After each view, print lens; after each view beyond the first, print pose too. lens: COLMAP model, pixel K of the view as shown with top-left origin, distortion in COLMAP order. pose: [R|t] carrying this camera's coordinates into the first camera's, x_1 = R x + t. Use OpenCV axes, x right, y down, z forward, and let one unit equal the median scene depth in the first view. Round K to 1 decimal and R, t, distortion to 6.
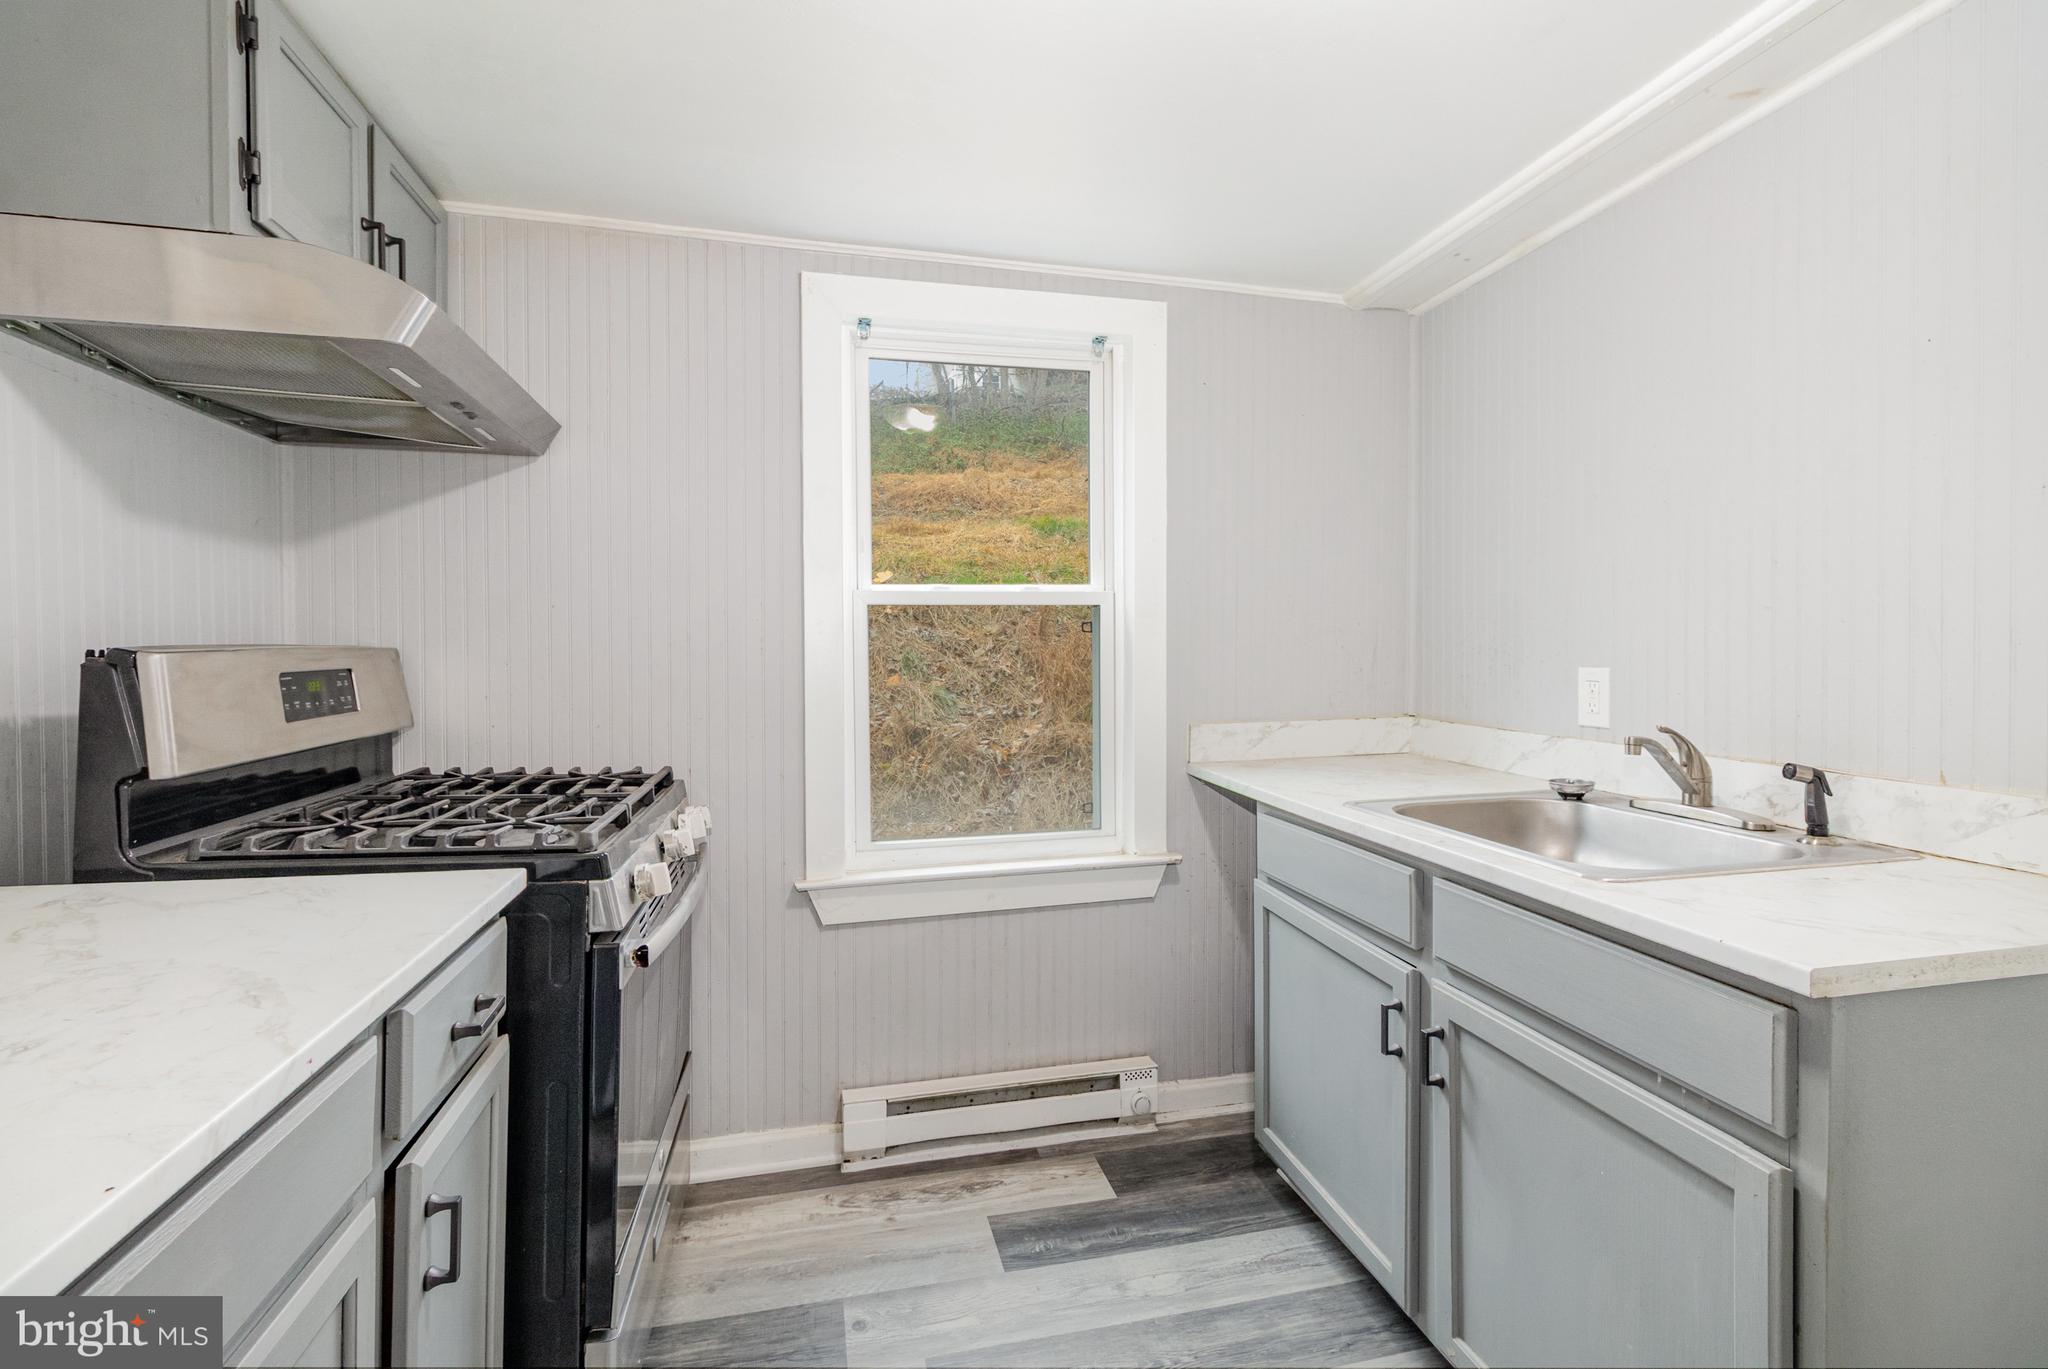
lens RADIAL K [[948.6, 0, 1030.8], [0, 948.6, 670.5], [0, 0, 1]] dist [0.004418, -0.001661]
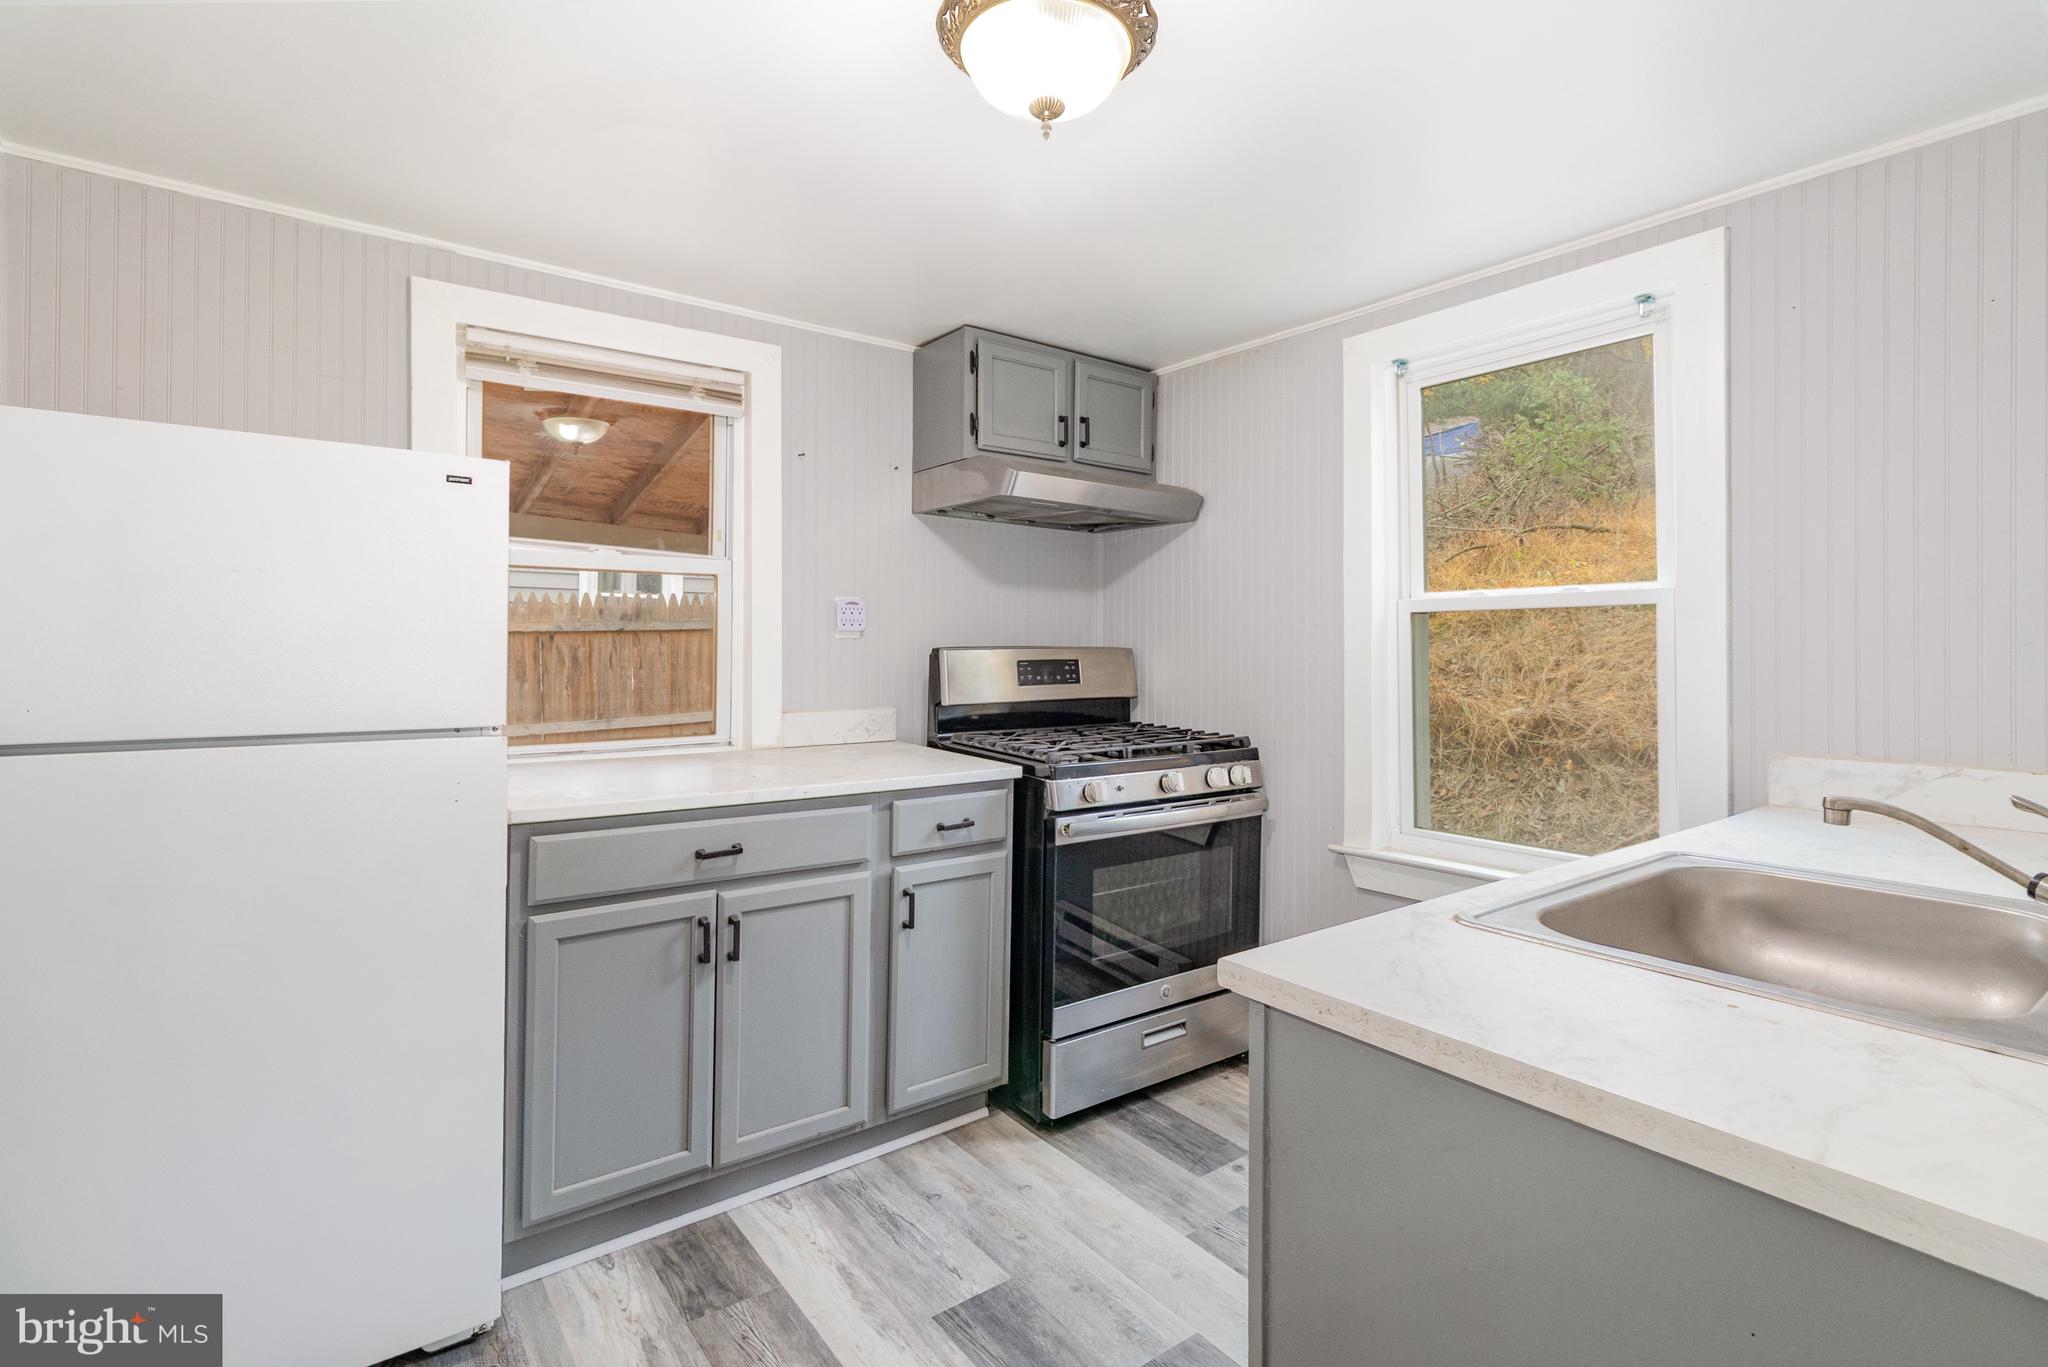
lens RADIAL K [[948.6, 0, 1026.5], [0, 948.6, 664.6], [0, 0, 1]] dist [0.004418, -0.001661]
pose [[0.403249, 0.022278, -0.914819, 0.728081], [-0.028462, 0.999525, 0.011795, -0.009359], [0.914647, 0.021281, 0.403692, 0.155866]]
